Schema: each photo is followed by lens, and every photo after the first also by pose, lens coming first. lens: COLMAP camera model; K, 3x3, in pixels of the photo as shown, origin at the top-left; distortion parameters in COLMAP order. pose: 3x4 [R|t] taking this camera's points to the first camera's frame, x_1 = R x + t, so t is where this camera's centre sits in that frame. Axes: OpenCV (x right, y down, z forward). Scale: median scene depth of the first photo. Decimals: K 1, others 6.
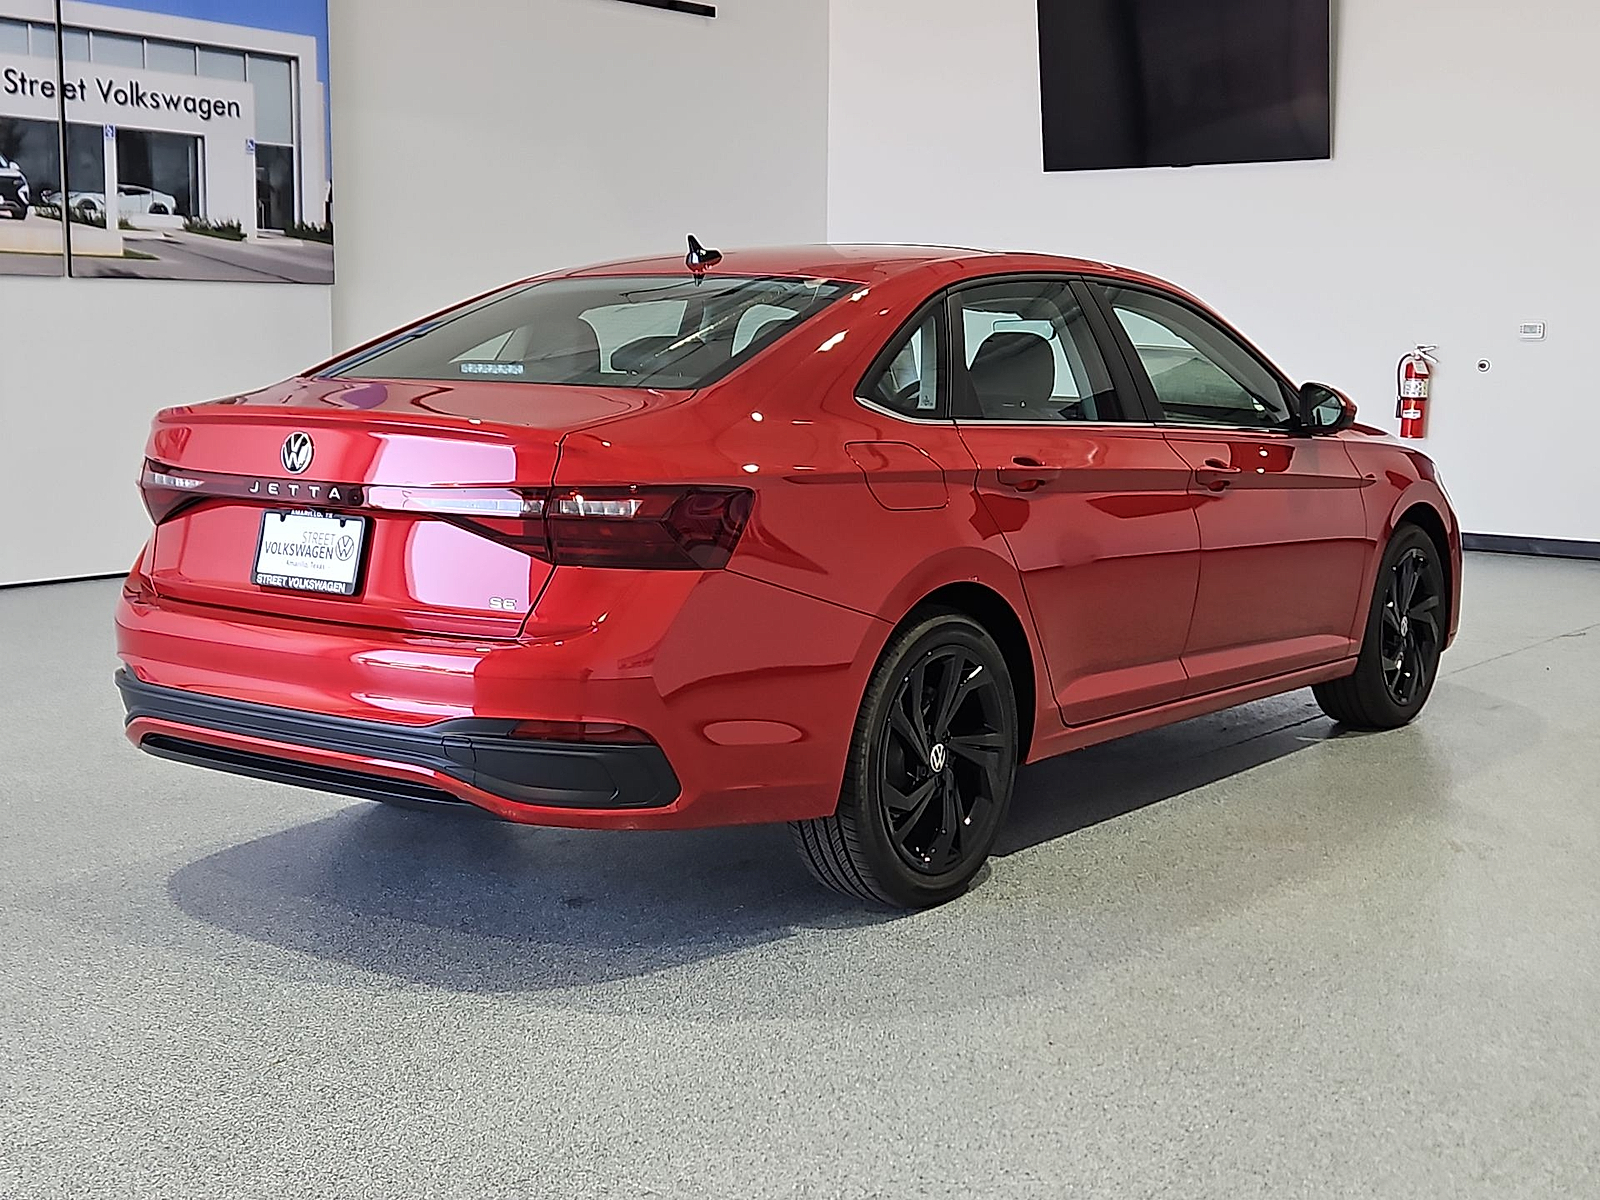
lens RADIAL K [[2095.2, 0, 796.6], [0, 2095.2, 597.8], [0, 0, 1]] dist [0.191225, -0.355060]
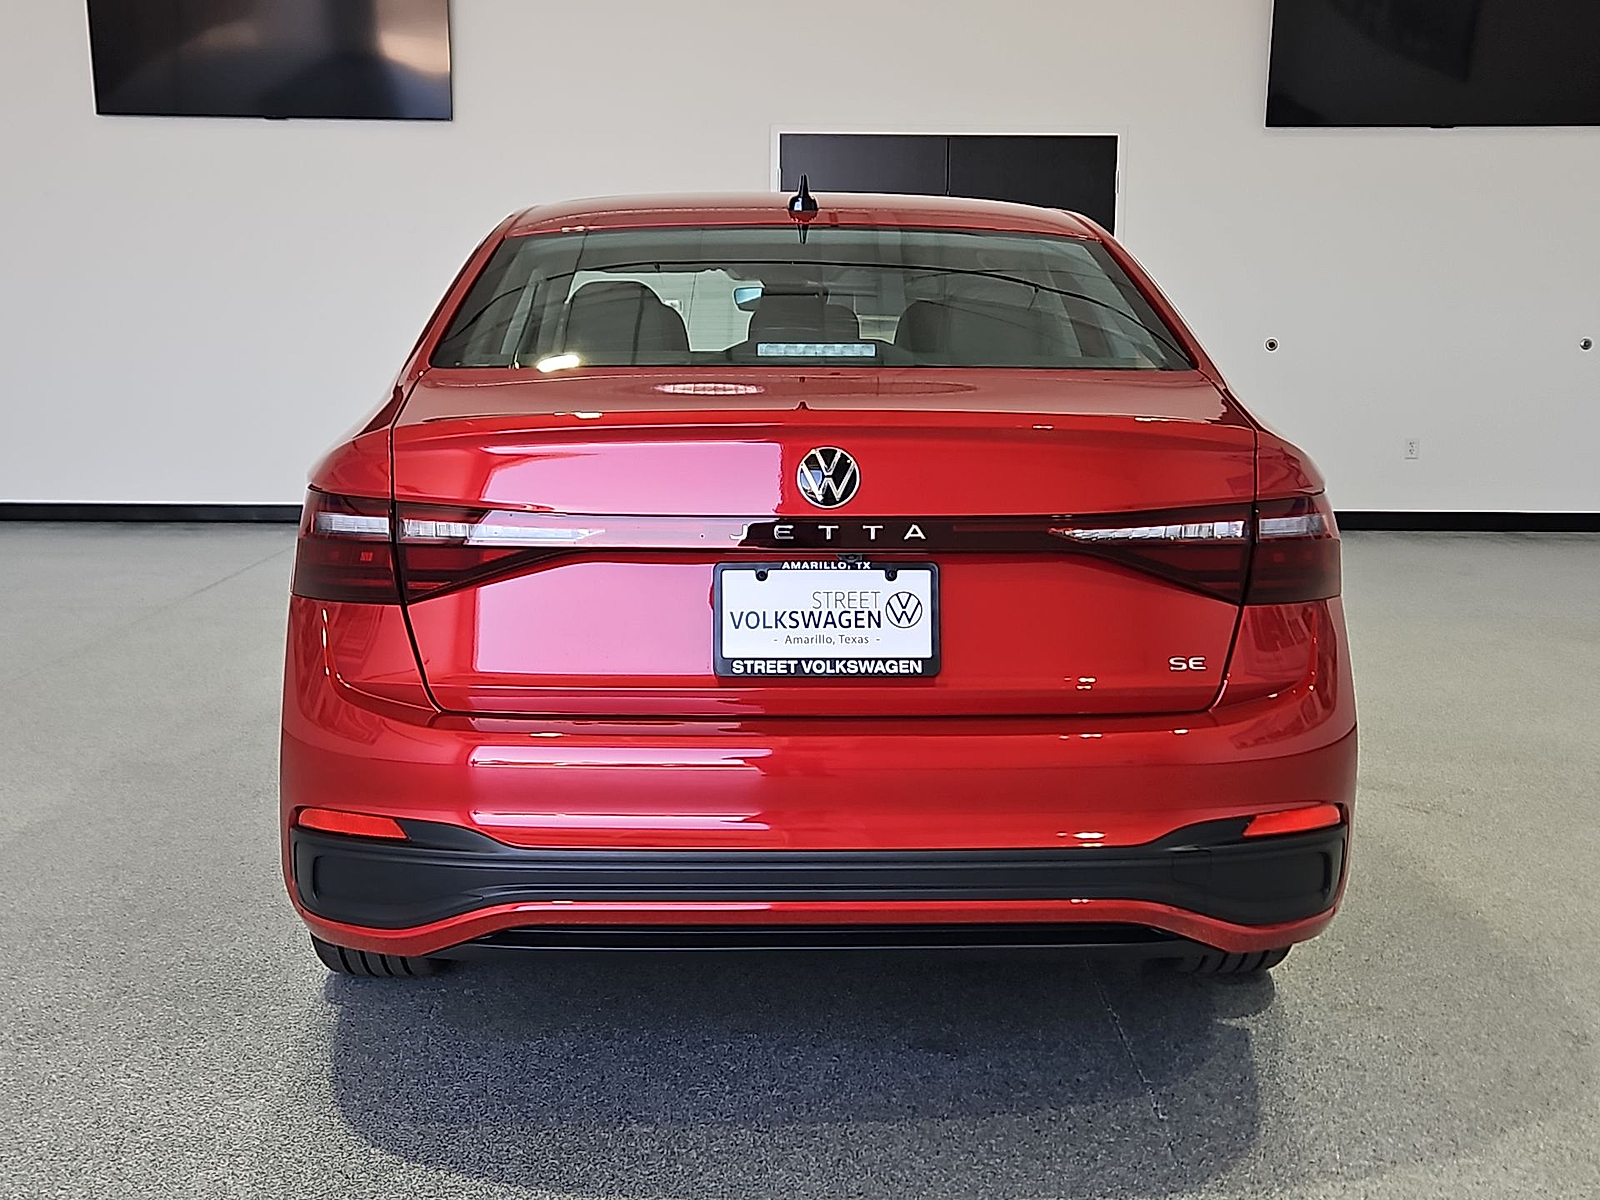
lens RADIAL K [[2095.2, 0, 796.6], [0, 2095.2, 597.8], [0, 0, 1]] dist [0.191225, -0.355060]
pose [[0.779957, -0.086427, 0.619837, -0.660068], [0.078962, 0.996094, 0.039531, -0.056761], [-0.620832, 0.018112, 0.783734, 0.469201]]
